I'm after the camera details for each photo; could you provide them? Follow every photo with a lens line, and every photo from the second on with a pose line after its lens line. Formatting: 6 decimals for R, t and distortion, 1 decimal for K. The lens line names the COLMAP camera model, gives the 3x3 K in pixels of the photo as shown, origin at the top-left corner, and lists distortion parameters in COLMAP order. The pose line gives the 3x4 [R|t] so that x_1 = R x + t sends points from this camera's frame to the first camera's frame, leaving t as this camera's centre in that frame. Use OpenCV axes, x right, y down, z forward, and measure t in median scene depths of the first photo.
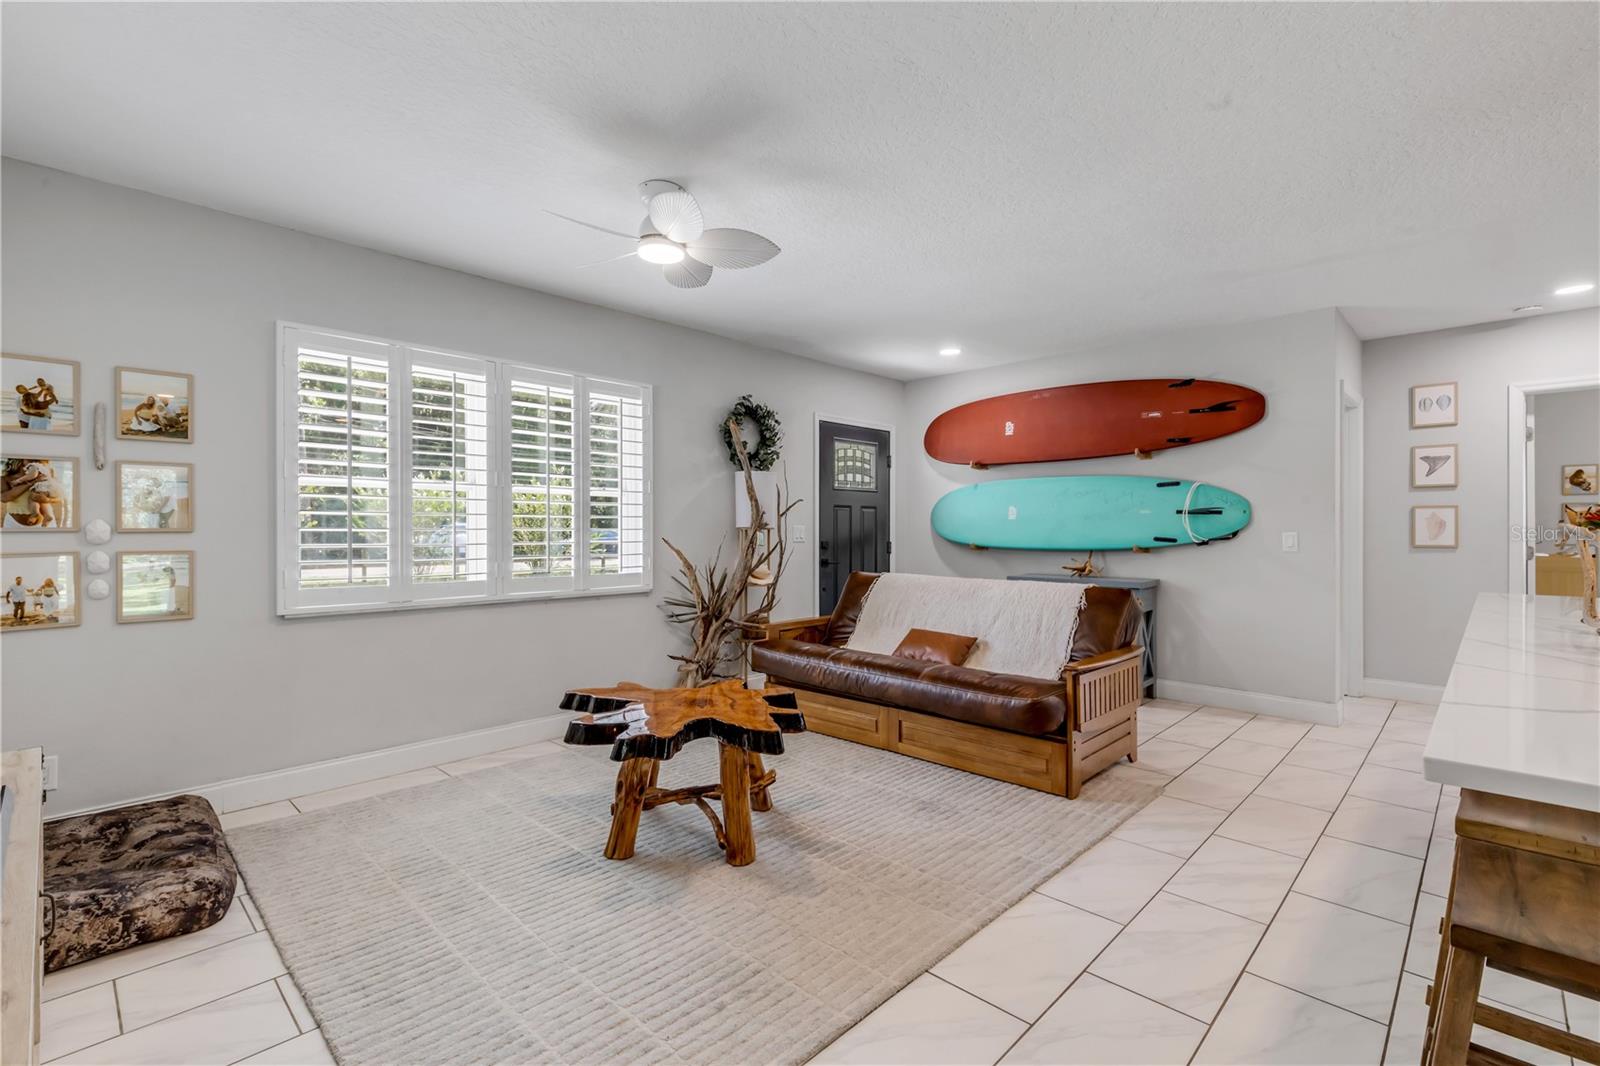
lens RADIAL K [[721.4, 0, 796.4], [0, 721.4, 534.9], [0, 0, 1]] dist [0.003775, -0.002548]
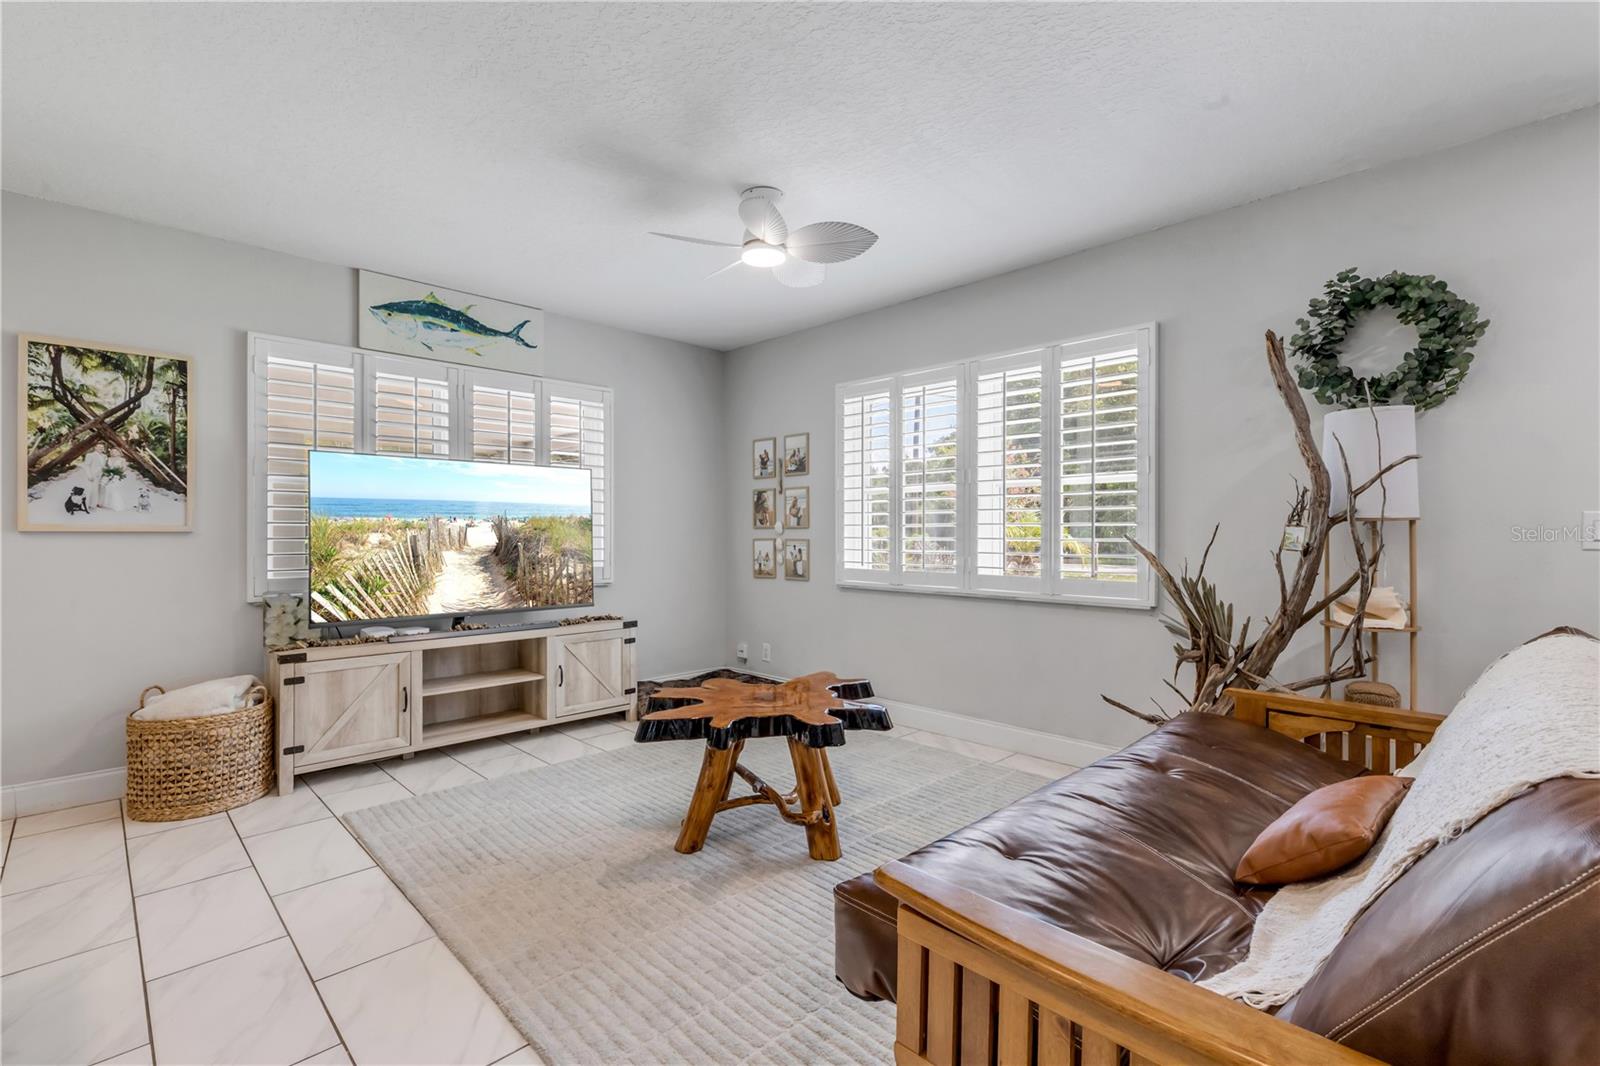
lens RADIAL K [[721.4, 0, 798.4], [0, 721.4, 531.9], [0, 0, 1]] dist [0.003775, -0.002548]
pose [[-0.021974, -0.000468, -0.999758, 0.579224], [-0.006449, 0.999979, -0.000326, 0.004047], [0.999738, 0.006440, -0.021976, 0.729295]]
